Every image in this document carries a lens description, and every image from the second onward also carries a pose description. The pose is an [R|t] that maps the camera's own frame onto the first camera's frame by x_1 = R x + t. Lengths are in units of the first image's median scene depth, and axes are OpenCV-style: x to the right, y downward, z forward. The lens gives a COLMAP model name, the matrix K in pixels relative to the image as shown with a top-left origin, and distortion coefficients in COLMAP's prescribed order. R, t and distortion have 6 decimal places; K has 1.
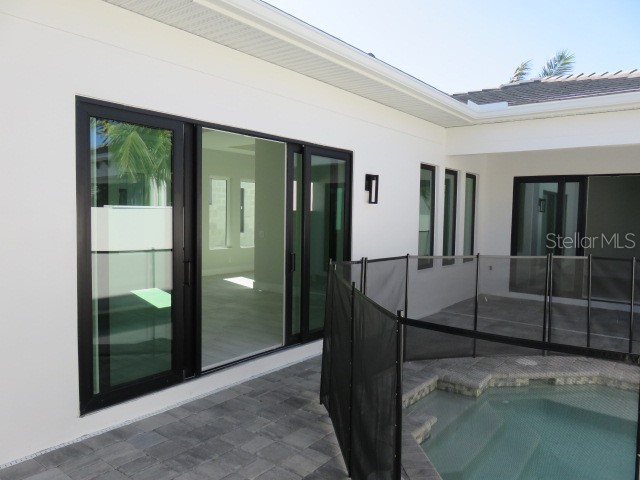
lens RADIAL K [[476.9, 0, 319.2], [0, 476.9, 240.3], [0, 0, 1]] dist [-0.005989, -0.007574]
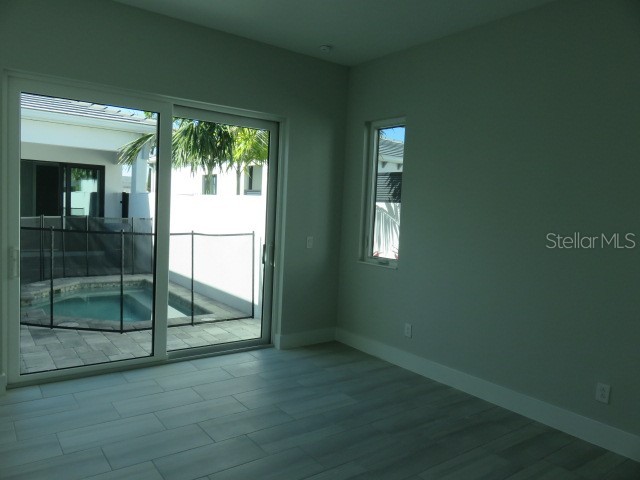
lens RADIAL K [[473.8, 0, 320.0], [0, 473.8, 240.0], [0, 0, 1]] dist [-0.002657, -0.001876]
pose [[0.260954, -0.072385, 0.962633, -0.854661], [0.011746, 0.997349, 0.071811, 0.010123], [-0.965280, -0.007433, 0.261113, -0.312929]]
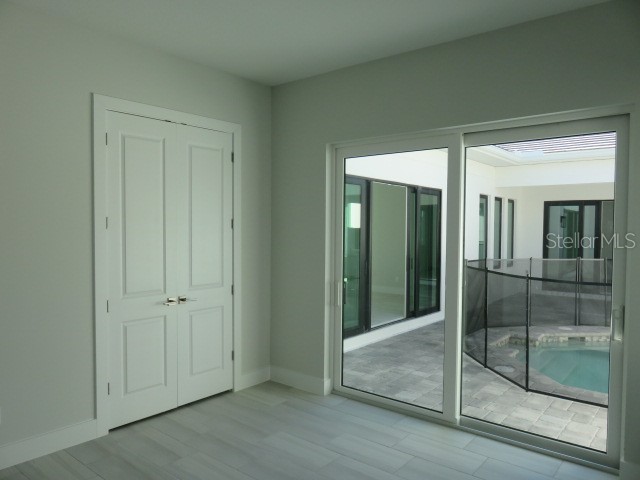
lens RADIAL K [[476.9, 0, 319.2], [0, 476.9, 240.3], [0, 0, 1]] dist [-0.005989, -0.007574]
pose [[0.999759, -0.007484, -0.020657, -0.335598], [0.006854, 0.999513, -0.030435, 0.016392], [0.020874, 0.030286, 0.999323, -0.577056]]
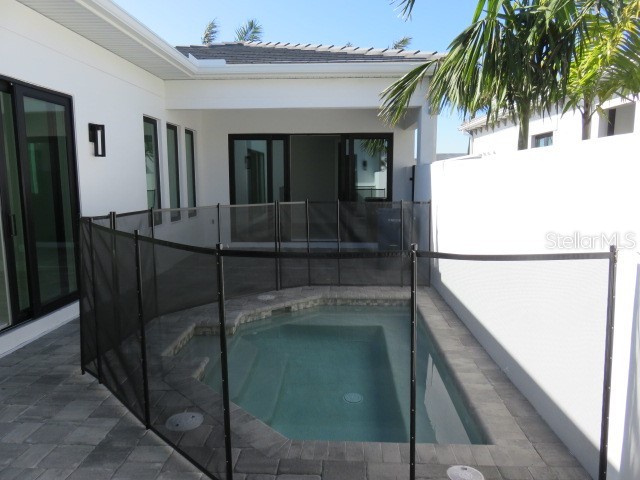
lens RADIAL K [[476.9, 0, 319.2], [0, 476.9, 240.3], [0, 0, 1]] dist [-0.005989, -0.007574]
pose [[0.816871, -0.095408, 0.568876, -0.097722], [0.050179, 0.994241, 0.094693, 0.021478], [-0.574634, -0.048806, 0.816954, 0.010035]]
